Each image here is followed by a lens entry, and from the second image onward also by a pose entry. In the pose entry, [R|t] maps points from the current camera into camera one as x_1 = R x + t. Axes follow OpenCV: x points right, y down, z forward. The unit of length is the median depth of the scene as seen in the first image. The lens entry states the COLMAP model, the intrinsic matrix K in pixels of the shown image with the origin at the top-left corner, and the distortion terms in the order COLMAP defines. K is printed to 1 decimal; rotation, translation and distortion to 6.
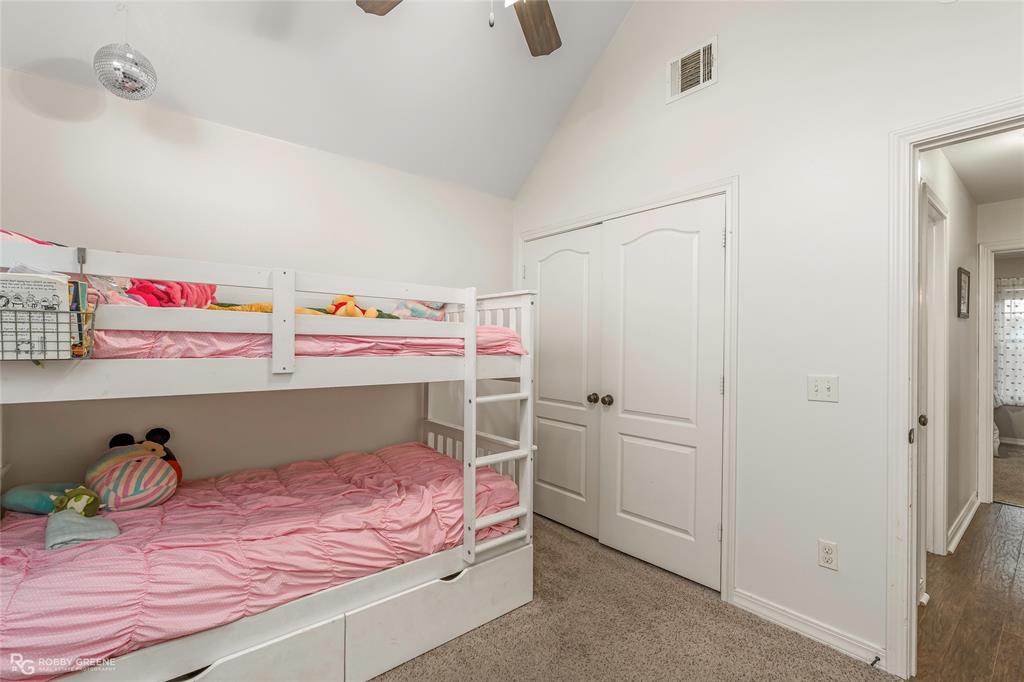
lens RADIAL K [[463.2, 0, 507.9], [0, 463.2, 344.6], [0, 0, 1]] dist [-0.003670, -0.000617]
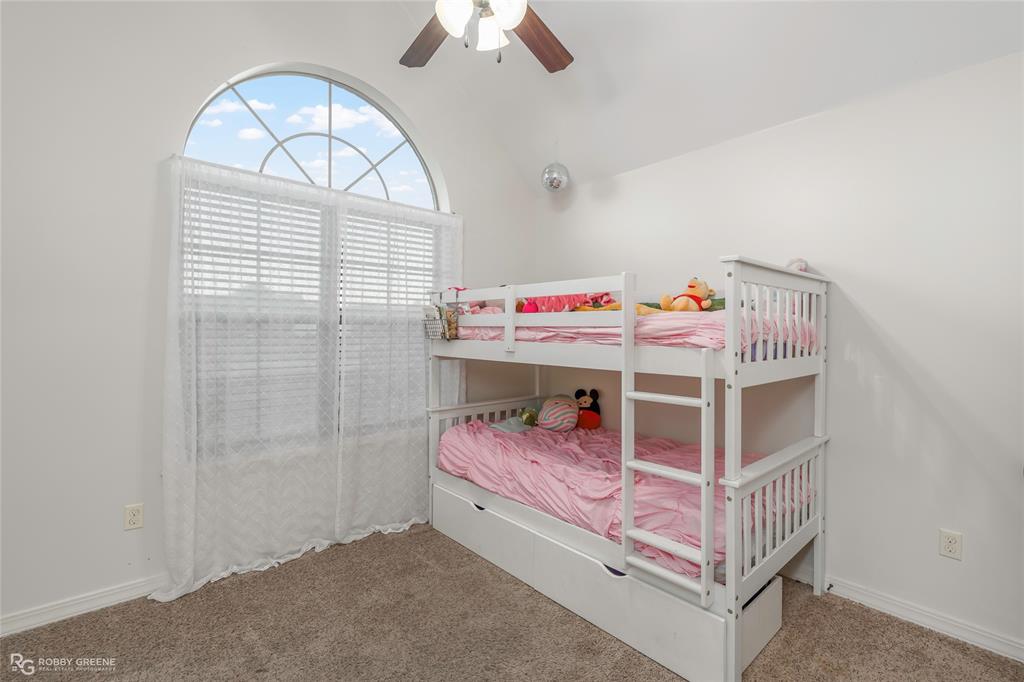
lens RADIAL K [[463.2, 0, 509.9], [0, 463.2, 331.1], [0, 0, 1]] dist [-0.003670, -0.000617]
pose [[0.022853, -0.008691, -0.999701, 0.931876], [-0.007241, 0.999935, -0.008858, 0.005597], [0.999713, 0.007441, 0.022789, 0.822281]]
